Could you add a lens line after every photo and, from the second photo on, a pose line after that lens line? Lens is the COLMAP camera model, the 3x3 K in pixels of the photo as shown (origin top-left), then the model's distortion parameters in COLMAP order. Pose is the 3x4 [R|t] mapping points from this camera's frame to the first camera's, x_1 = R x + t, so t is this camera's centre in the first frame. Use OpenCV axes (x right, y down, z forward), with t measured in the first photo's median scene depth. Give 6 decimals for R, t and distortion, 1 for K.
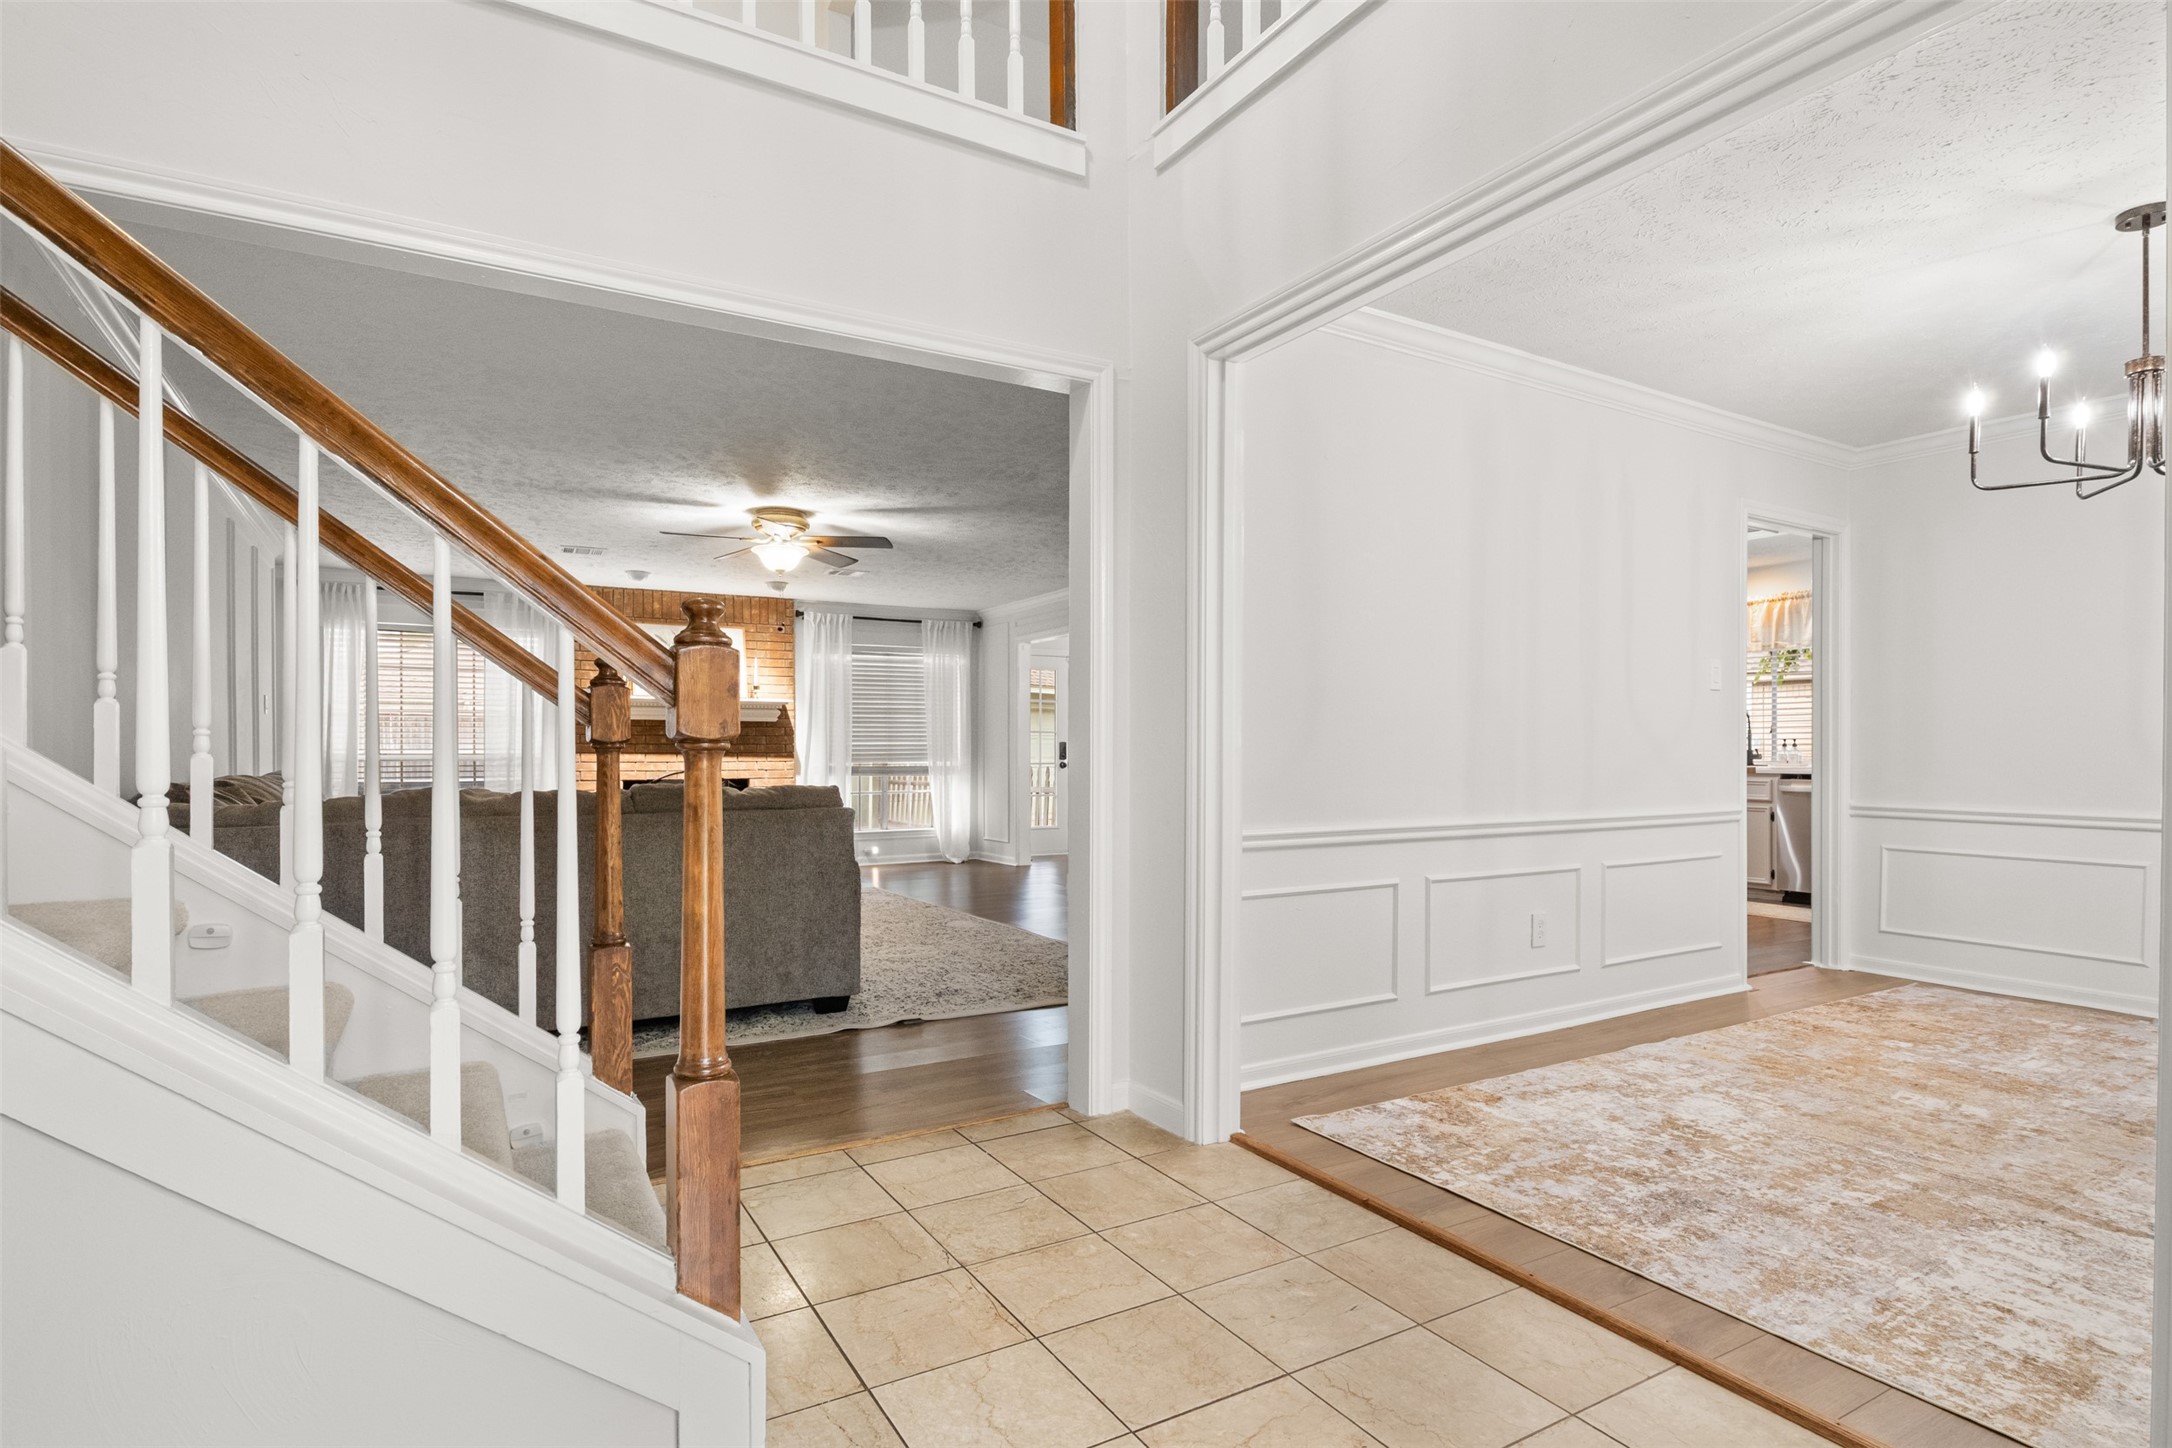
lens RADIAL K [[1108.9, 0, 1079.3], [0, 1108.9, 756.7], [0, 0, 1]] dist [-0.004378, -0.000266]
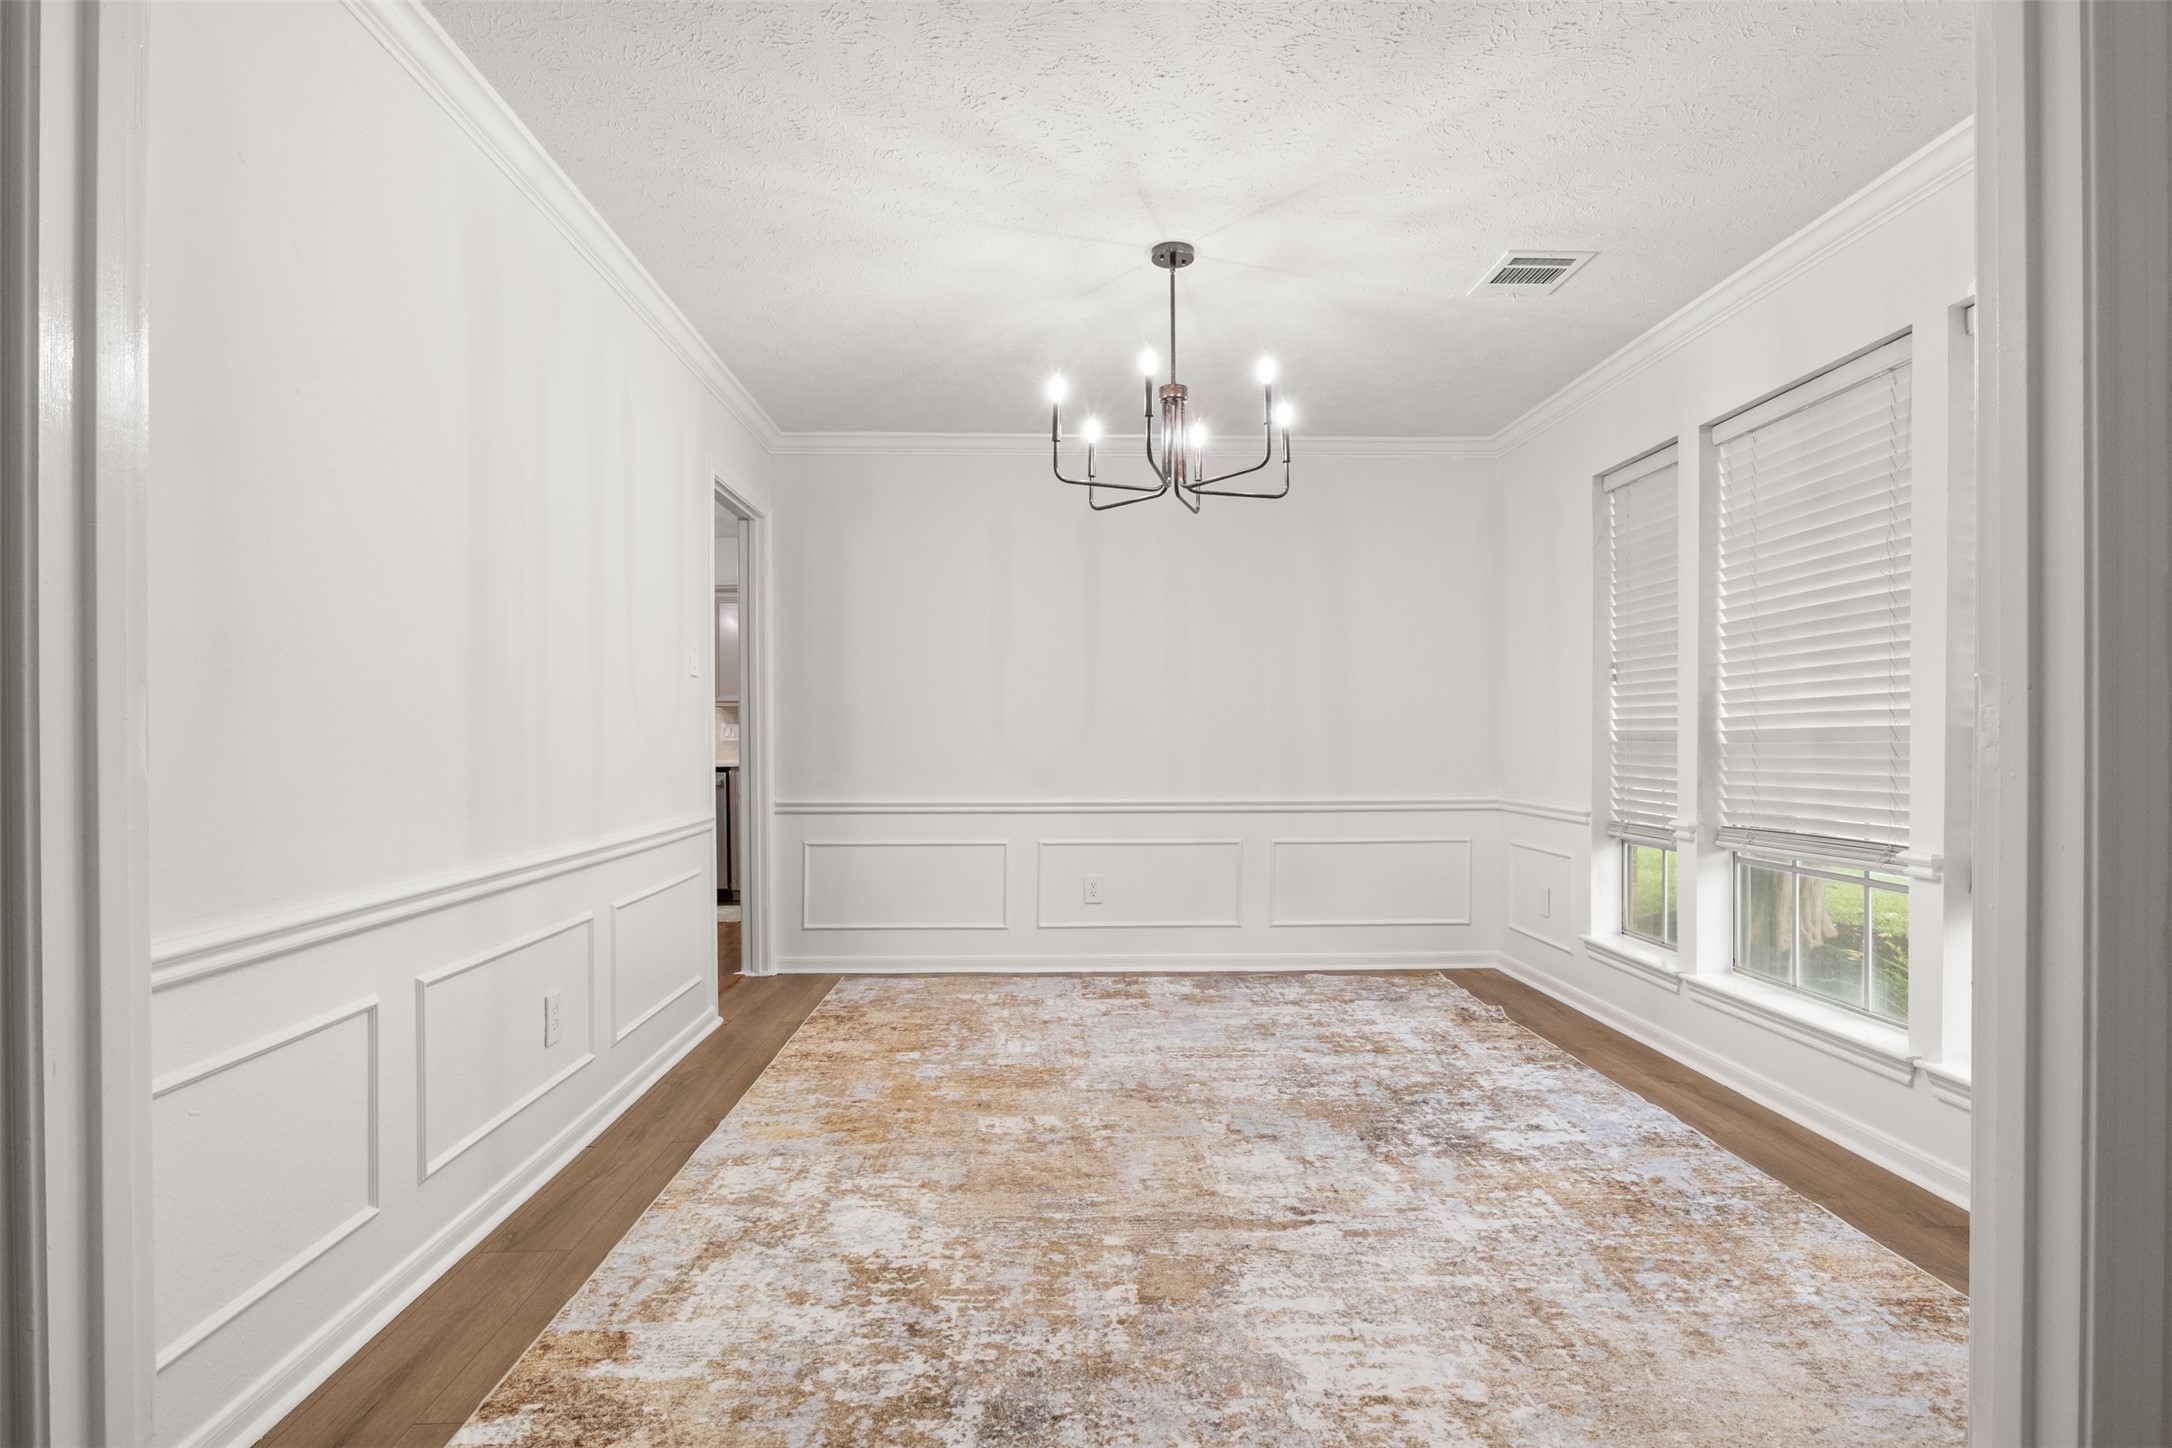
lens RADIAL K [[1111.4, 0, 1091.2], [0, 1111.4, 742.1], [0, 0, 1]] dist [-0.005550, -0.000731]
pose [[0.484680, -0.007367, 0.874660, -0.023768], [0.009173, 0.999952, 0.003339, -0.015746], [-0.874643, 0.006405, 0.484725, 0.512309]]
